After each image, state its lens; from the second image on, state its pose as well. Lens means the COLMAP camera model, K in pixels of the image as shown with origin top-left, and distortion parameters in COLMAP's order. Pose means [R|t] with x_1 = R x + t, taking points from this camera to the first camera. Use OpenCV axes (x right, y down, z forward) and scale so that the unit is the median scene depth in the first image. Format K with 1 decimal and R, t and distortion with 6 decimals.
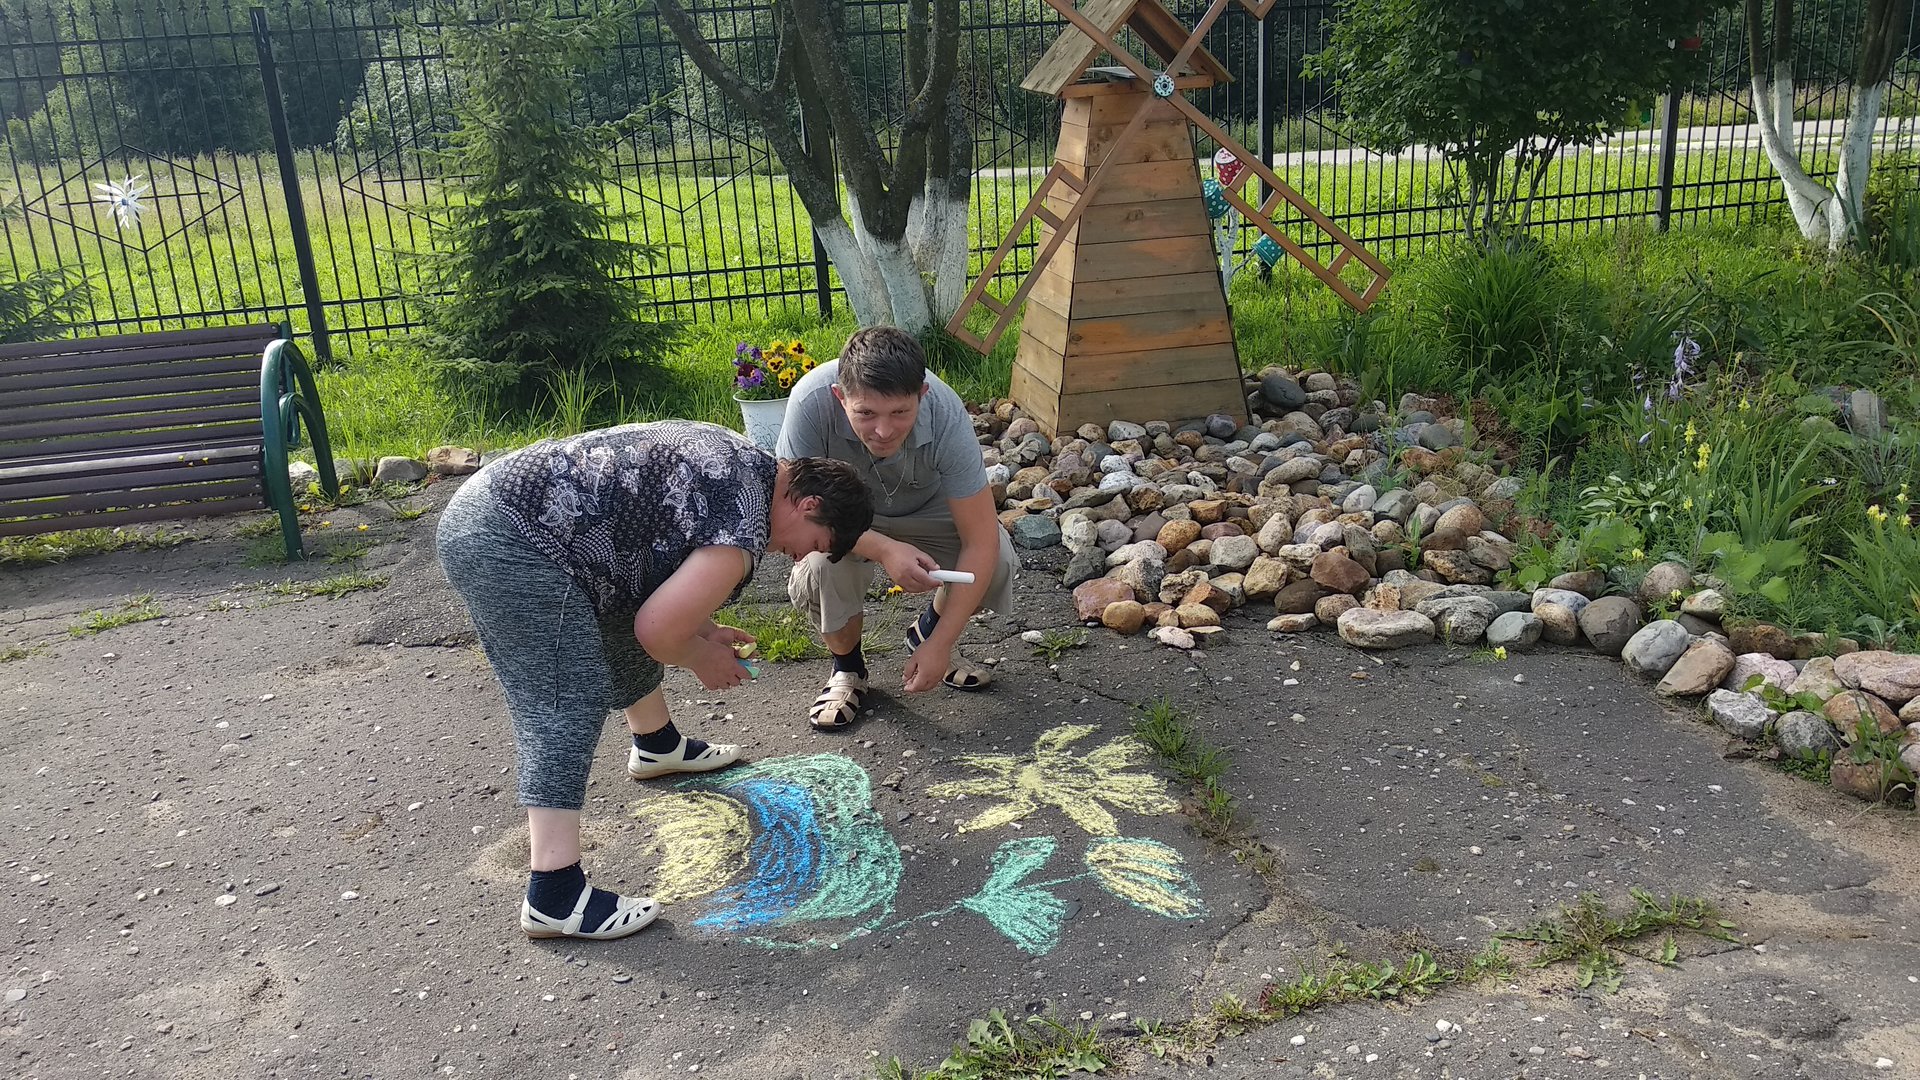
lens RADIAL K [[1580.2, 0, 960.0], [0, 1580.2, 540.0], [0, 0, 1]] dist [0.010915, 0.004408]
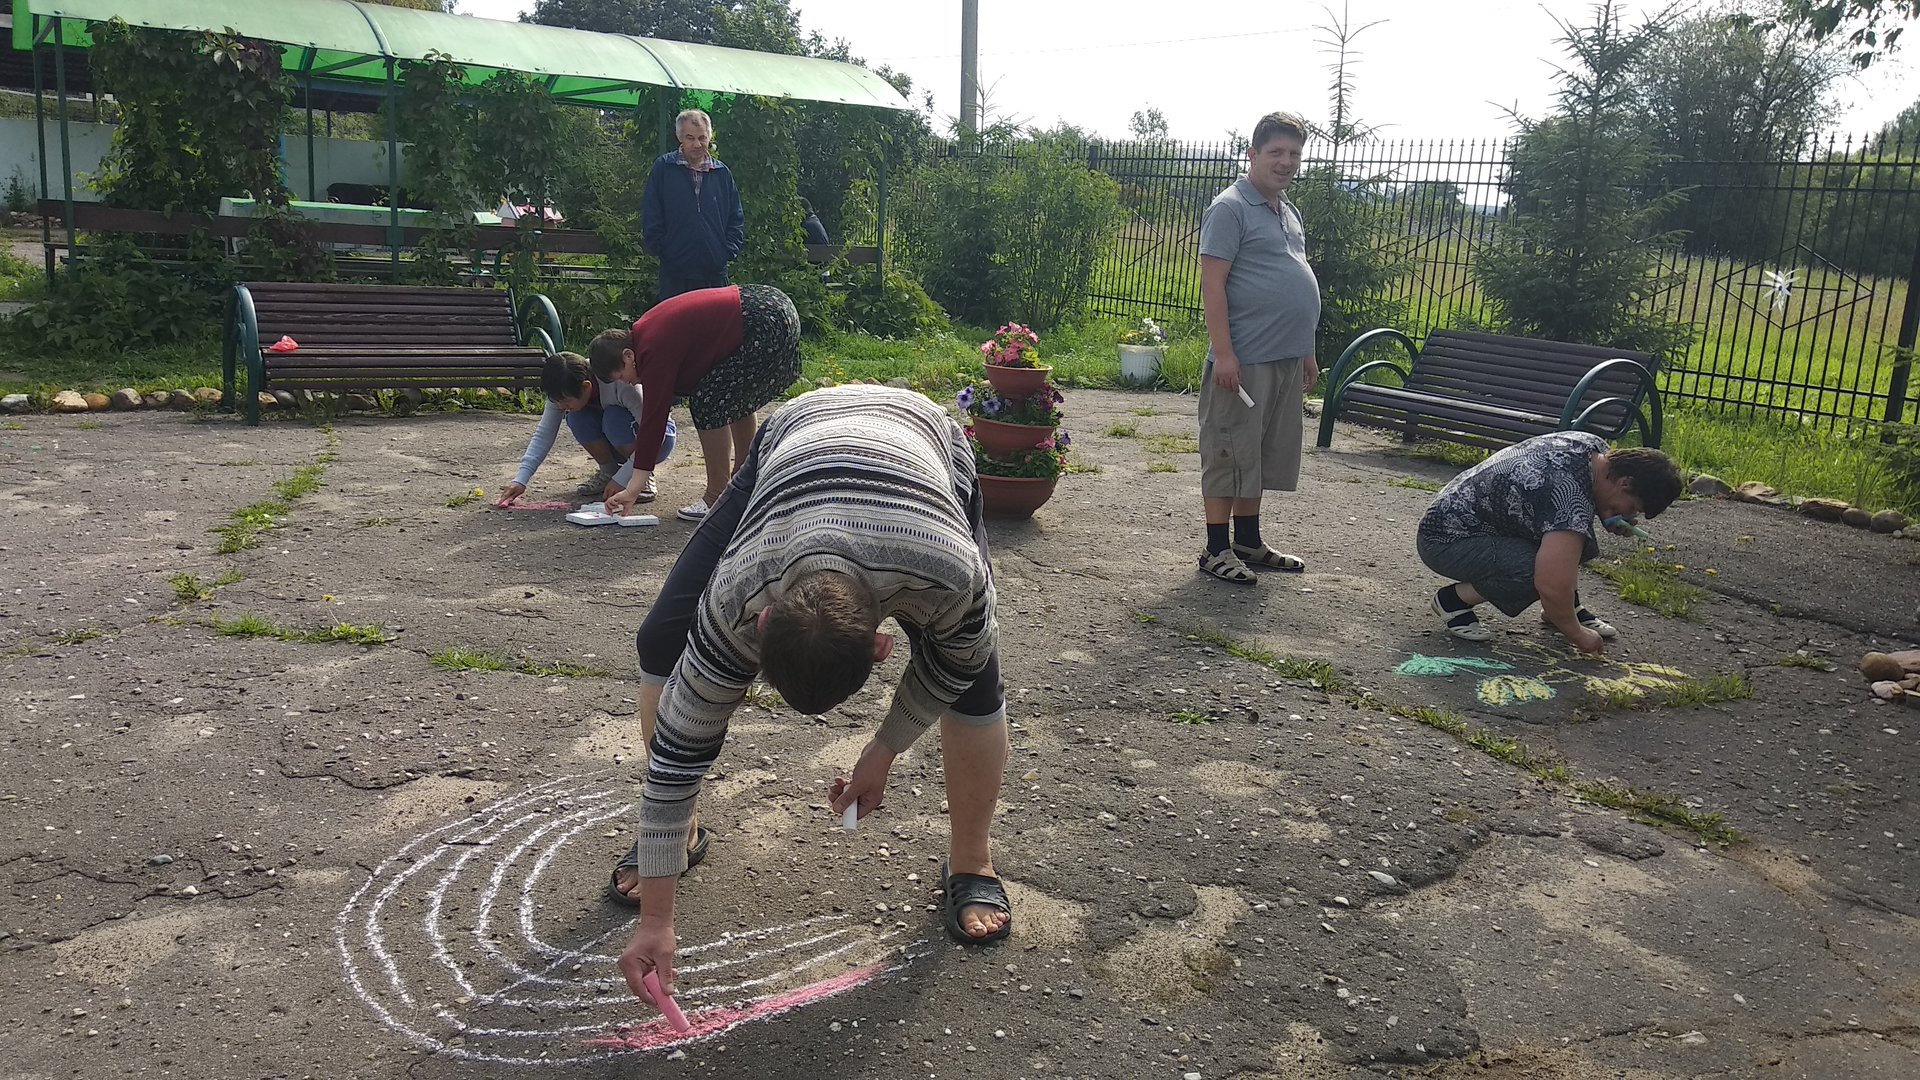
lens RADIAL K [[1580.2, 0, 960.0], [0, 1580.2, 540.0], [0, 0, 1]] dist [0.010915, 0.004408]
pose [[0.351222, 0.286236, -0.891466, 0.588852], [-0.354547, 0.921880, 0.156316, 0.010825], [0.866568, 0.261165, 0.425268, -0.081725]]
